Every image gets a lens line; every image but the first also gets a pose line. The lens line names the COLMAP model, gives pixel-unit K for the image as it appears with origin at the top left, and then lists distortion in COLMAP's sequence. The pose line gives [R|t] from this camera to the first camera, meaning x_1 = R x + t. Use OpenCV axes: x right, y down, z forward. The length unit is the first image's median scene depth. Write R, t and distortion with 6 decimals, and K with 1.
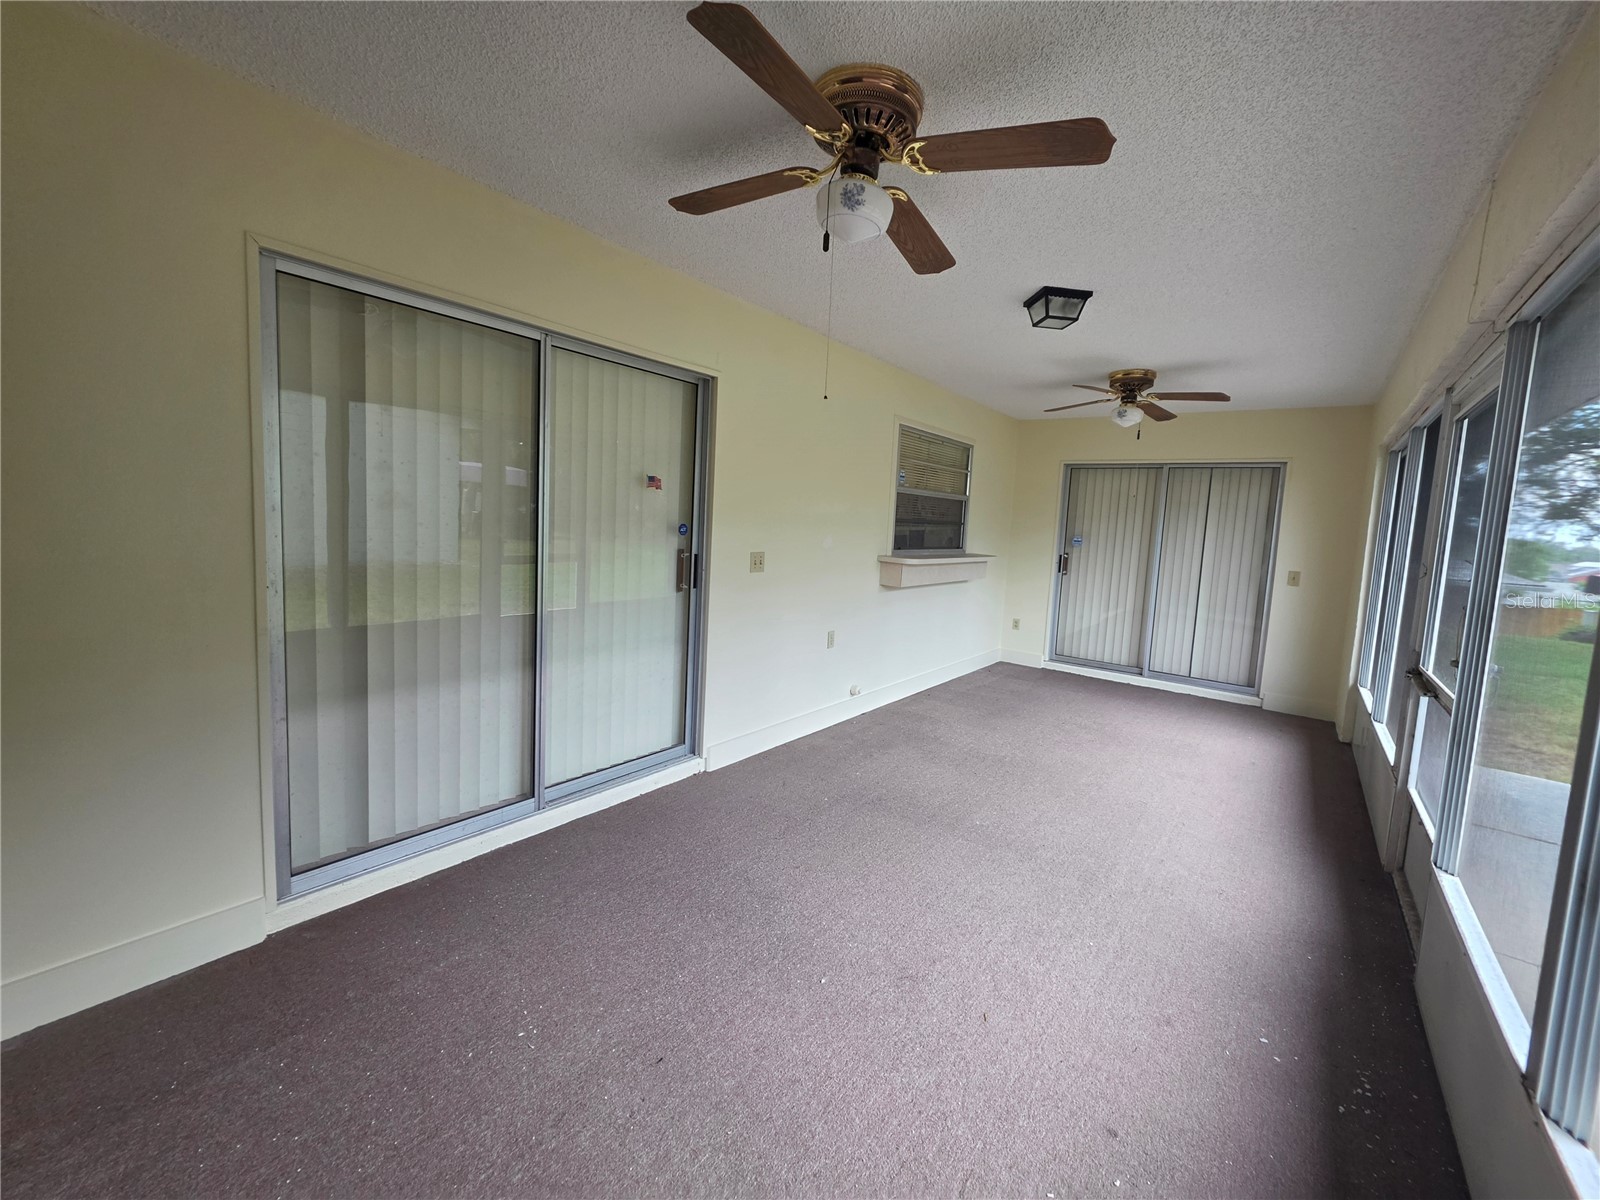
lens RADIAL K [[650.2, 0, 799.3], [0, 650.2, 591.1], [0, 0, 1]] dist [-0.002030, -0.000084]
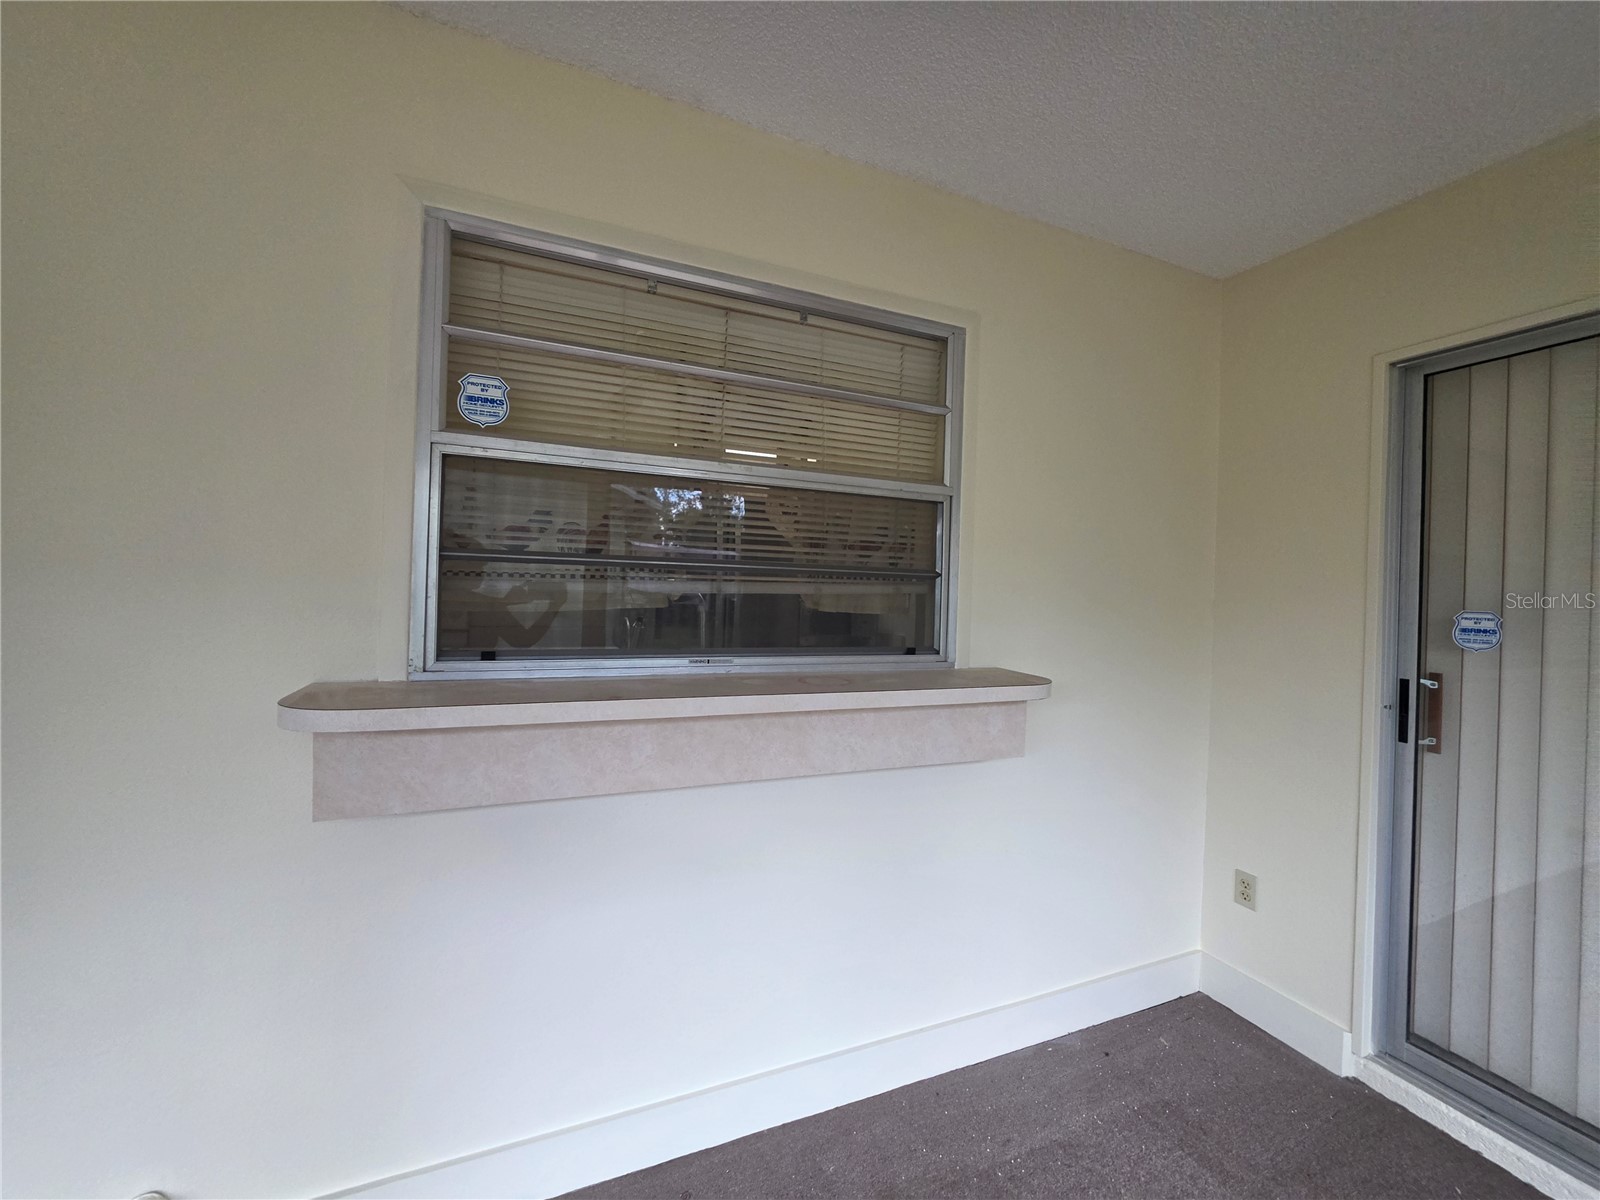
lens RADIAL K [[650.2, 0, 802.5], [0, 650.2, 591.6], [0, 0, 1]] dist [-0.002030, -0.000084]
pose [[0.875978, -0.022083, -0.481845, 0.321647], [-0.037871, 0.992719, -0.114344, -0.052776], [0.480862, 0.118411, 0.868764, 0.647848]]
